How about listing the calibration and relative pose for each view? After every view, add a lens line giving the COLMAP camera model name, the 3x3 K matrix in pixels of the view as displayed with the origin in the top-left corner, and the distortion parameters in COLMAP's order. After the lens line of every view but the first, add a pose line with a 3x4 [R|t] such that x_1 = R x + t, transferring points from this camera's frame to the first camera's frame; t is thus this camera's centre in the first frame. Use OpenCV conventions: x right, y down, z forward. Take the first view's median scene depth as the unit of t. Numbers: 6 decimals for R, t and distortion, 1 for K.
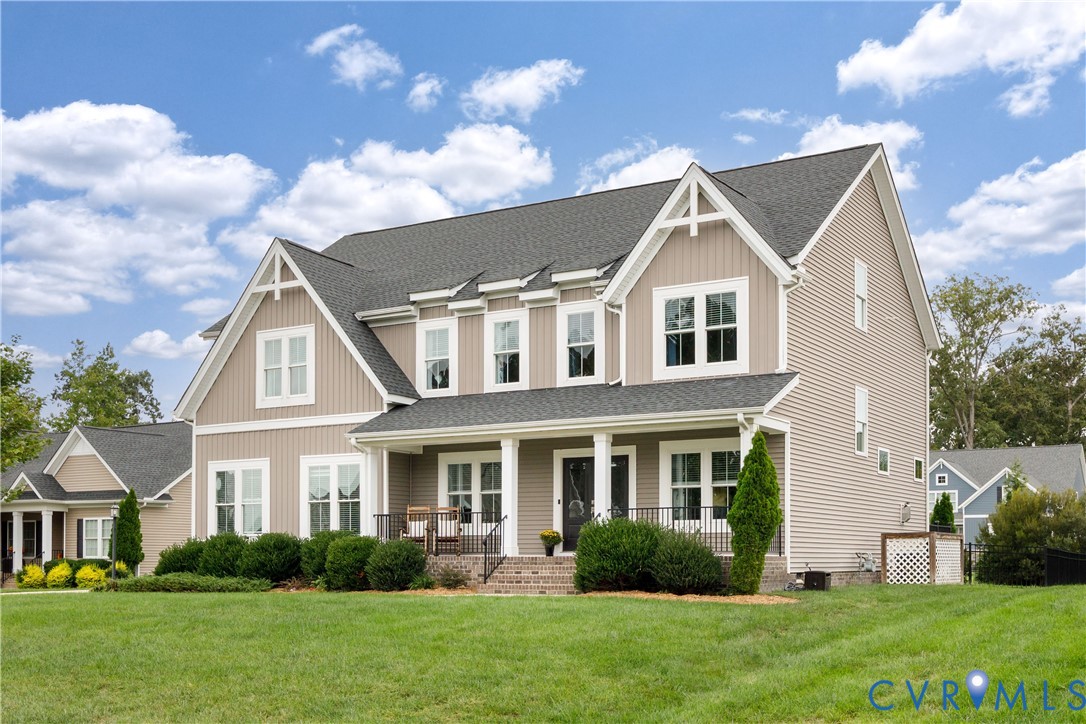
lens RADIAL K [[1249.3, 0, 543.0], [0, 1249.3, 362.0], [0, 0, 1]] dist [0.000273, -0.558308]
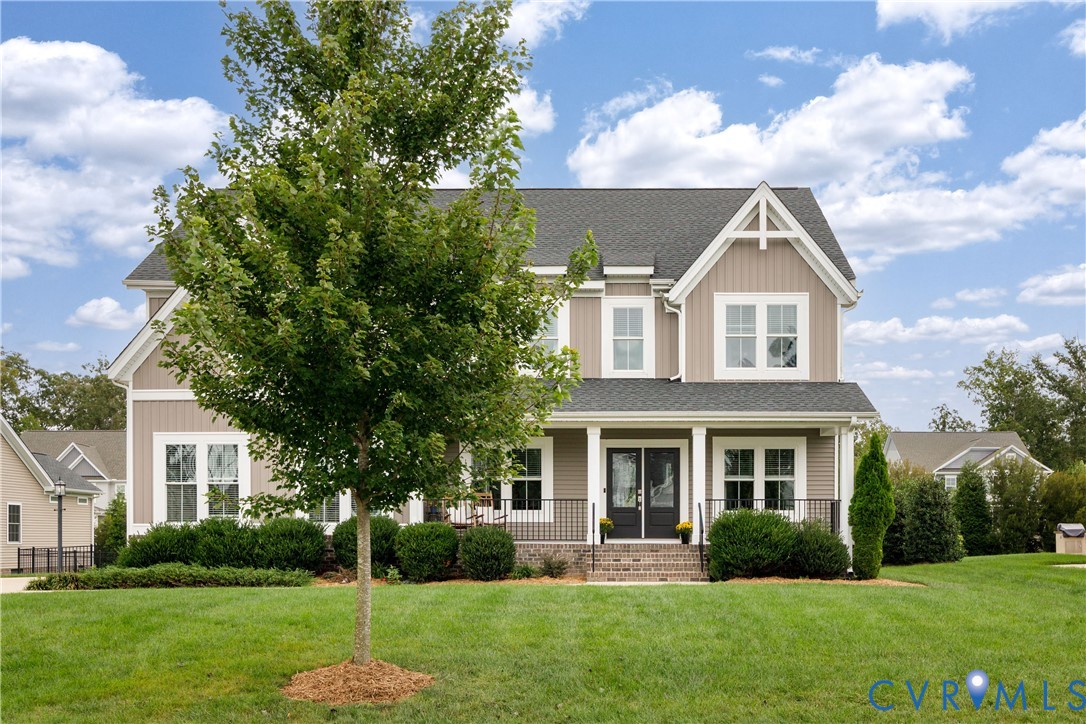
lens RADIAL K [[1044.6, 0, 574.7], [0, 1044.6, 445.2], [0, 0, 1]] dist [-0.015858, -0.006955]
pose [[0.858194, 0.049791, 0.510904, -0.437733], [-0.081642, 0.995855, 0.040085, 0.041796], [-0.506791, -0.076112, 0.858703, 0.277175]]
